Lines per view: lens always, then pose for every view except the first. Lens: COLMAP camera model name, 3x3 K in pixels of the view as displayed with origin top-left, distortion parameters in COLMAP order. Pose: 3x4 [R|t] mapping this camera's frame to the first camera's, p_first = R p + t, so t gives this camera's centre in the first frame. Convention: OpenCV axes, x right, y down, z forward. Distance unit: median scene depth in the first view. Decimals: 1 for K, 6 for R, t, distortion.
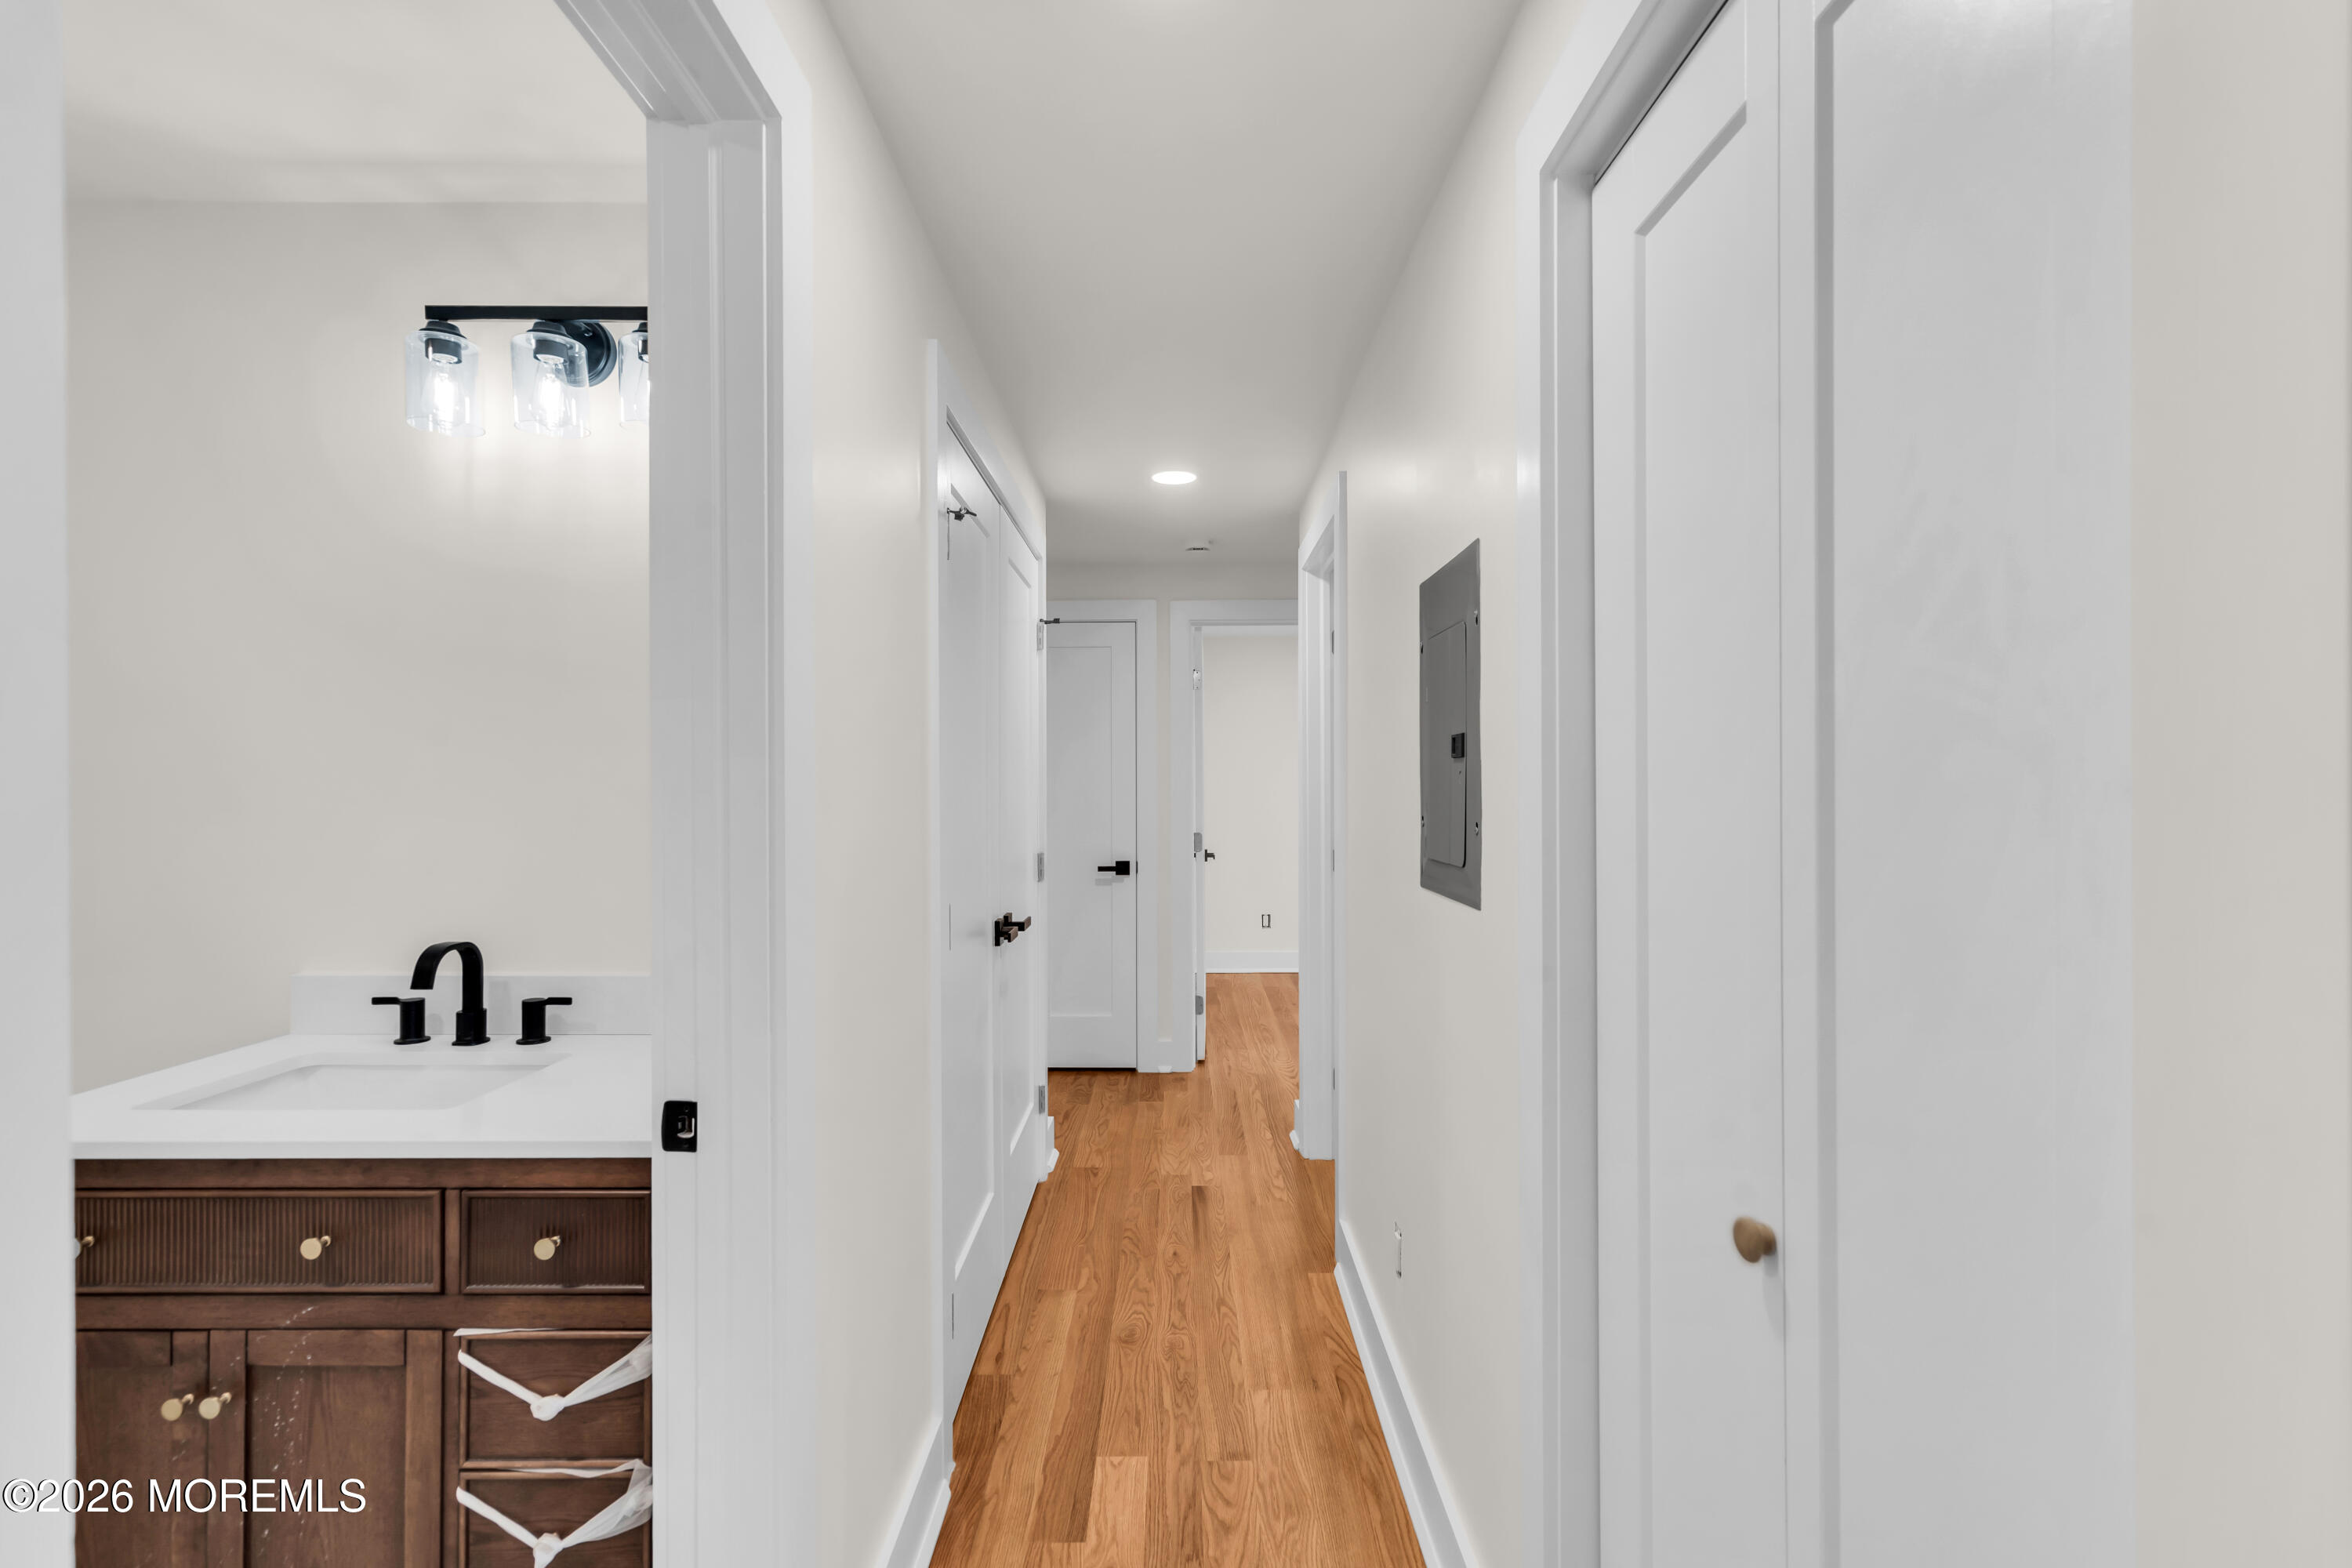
lens RADIAL K [[1065.8, 0, 1171.4], [0, 1065.8, 784.9], [0, 0, 1]] dist [-0.004540, 0.002998]
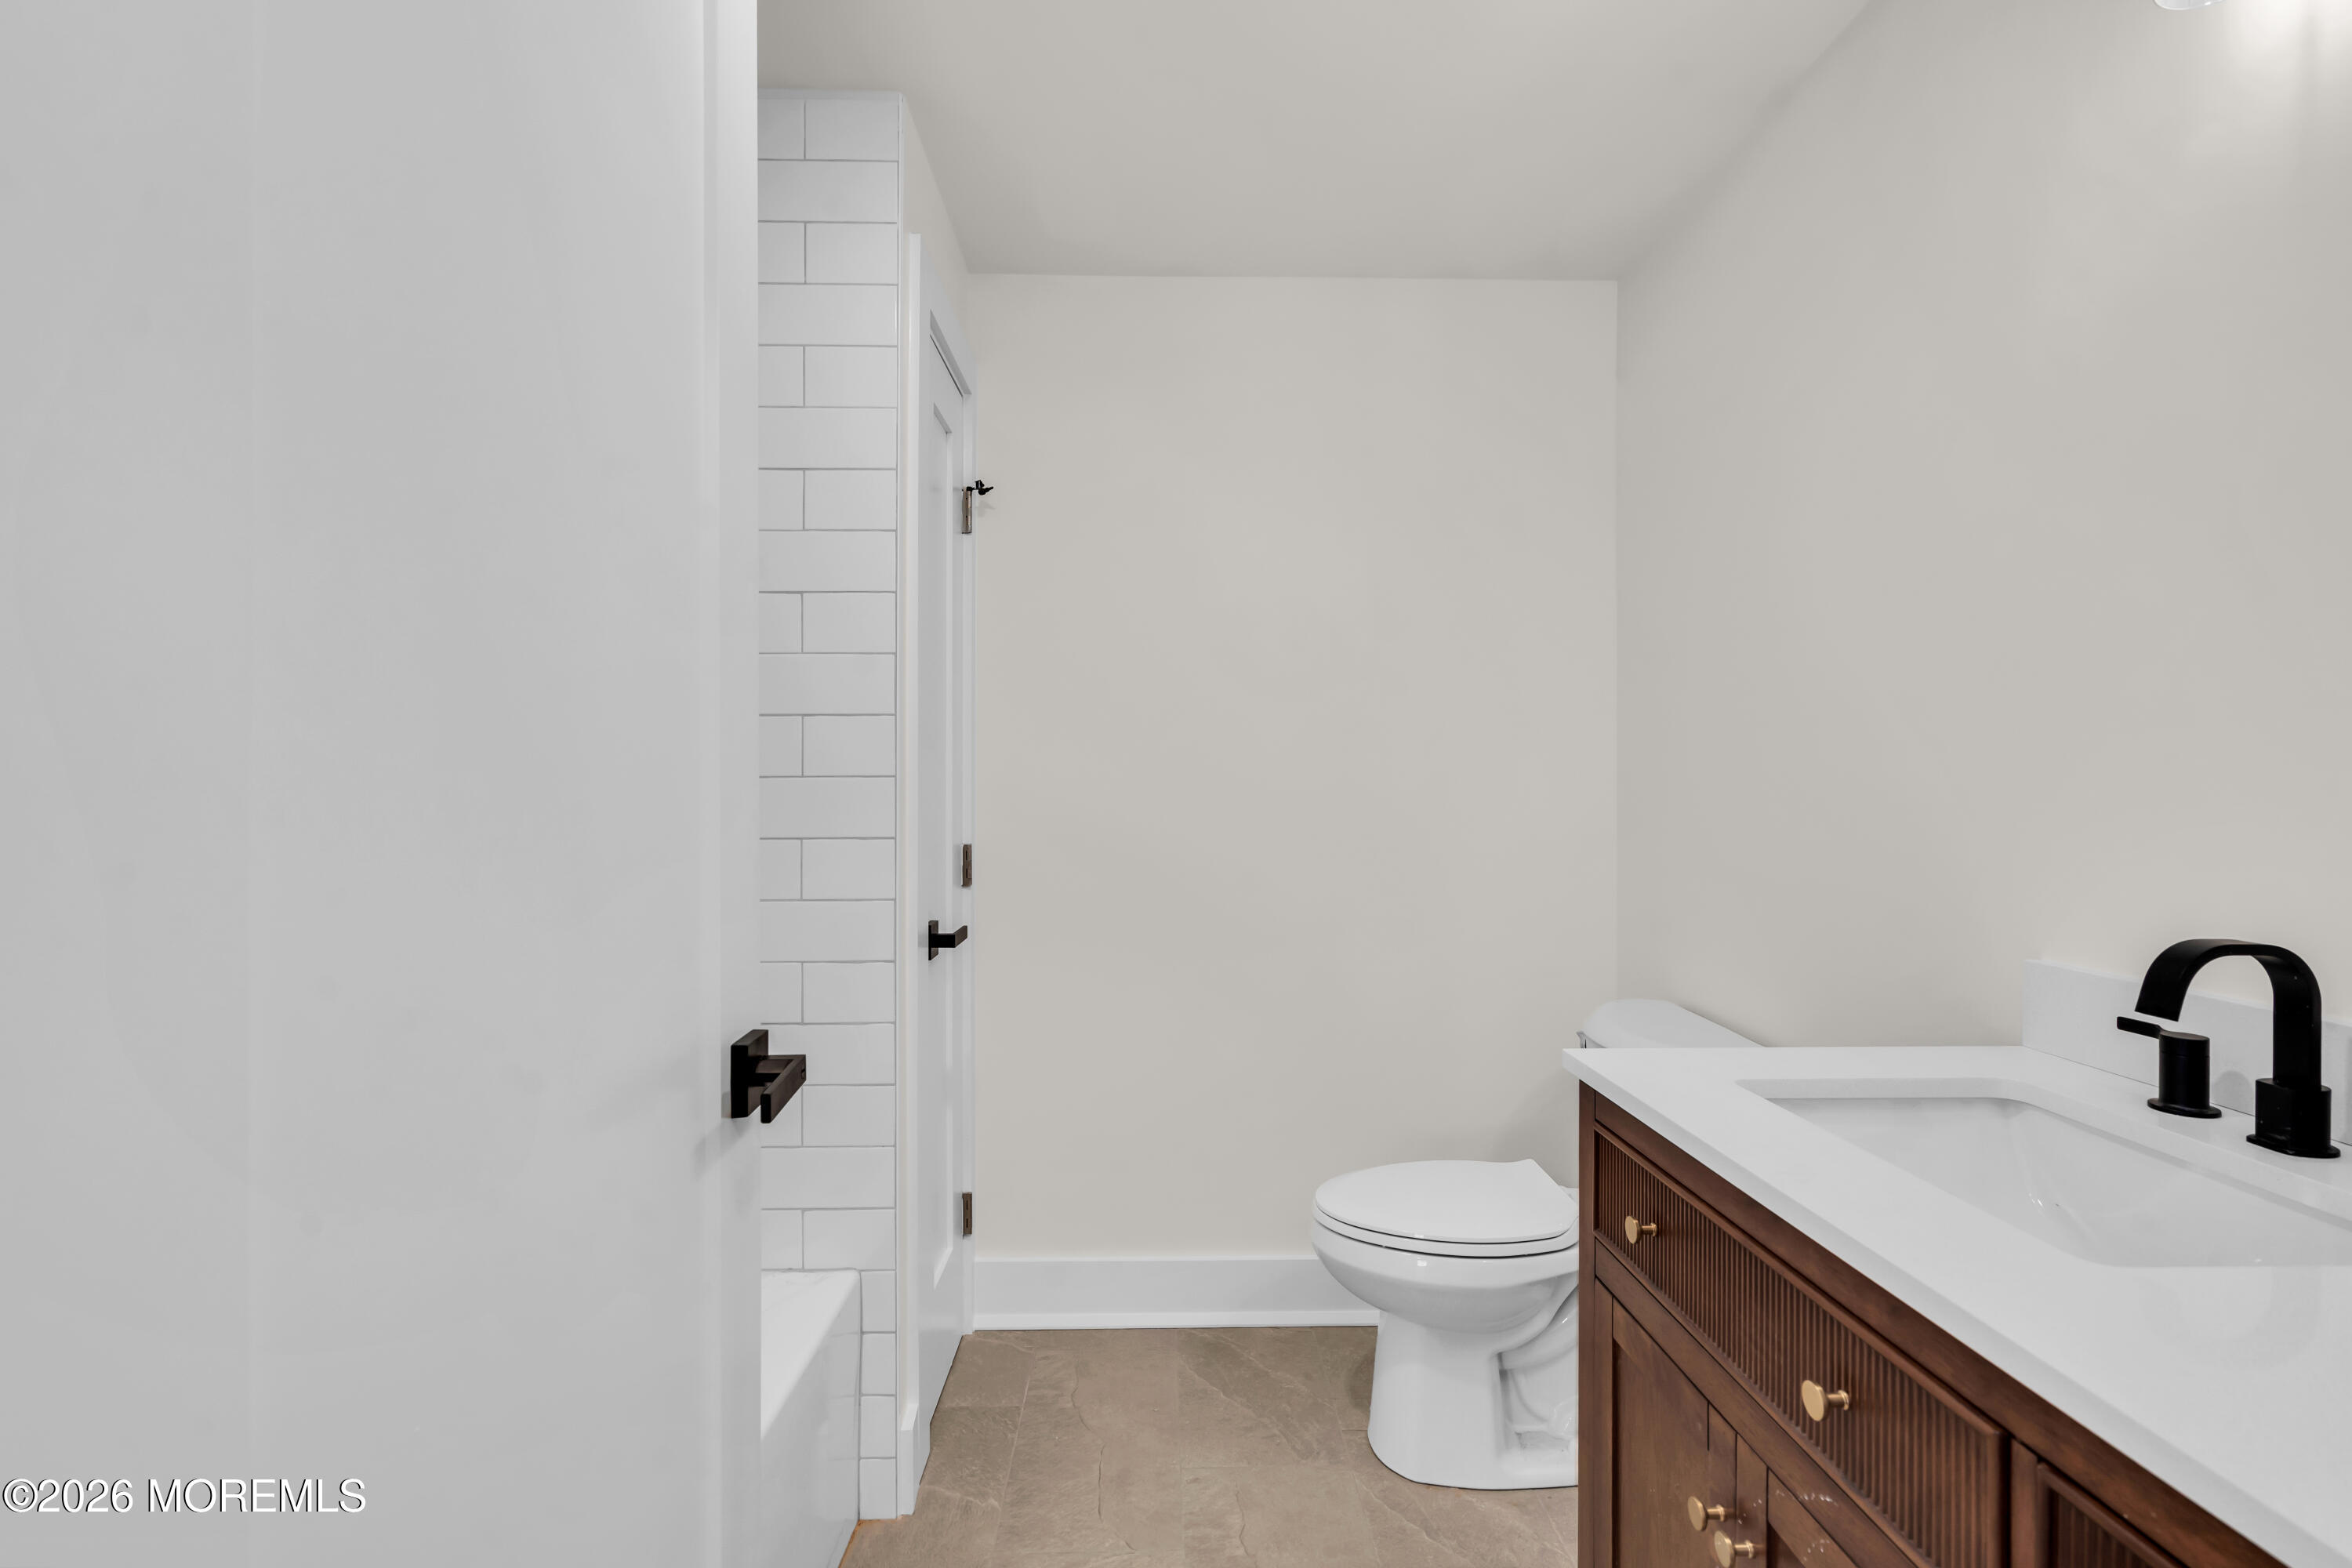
lens RADIAL K [[1065.8, 0, 1170.3], [0, 1065.8, 778.6], [0, 0, 1]] dist [-0.004540, 0.002998]
pose [[0.027573, -0.005005, -0.999607, -0.168425], [-0.000317, 0.999987, -0.005016, 0.070701], [0.999620, 0.000456, 0.027571, 0.462323]]
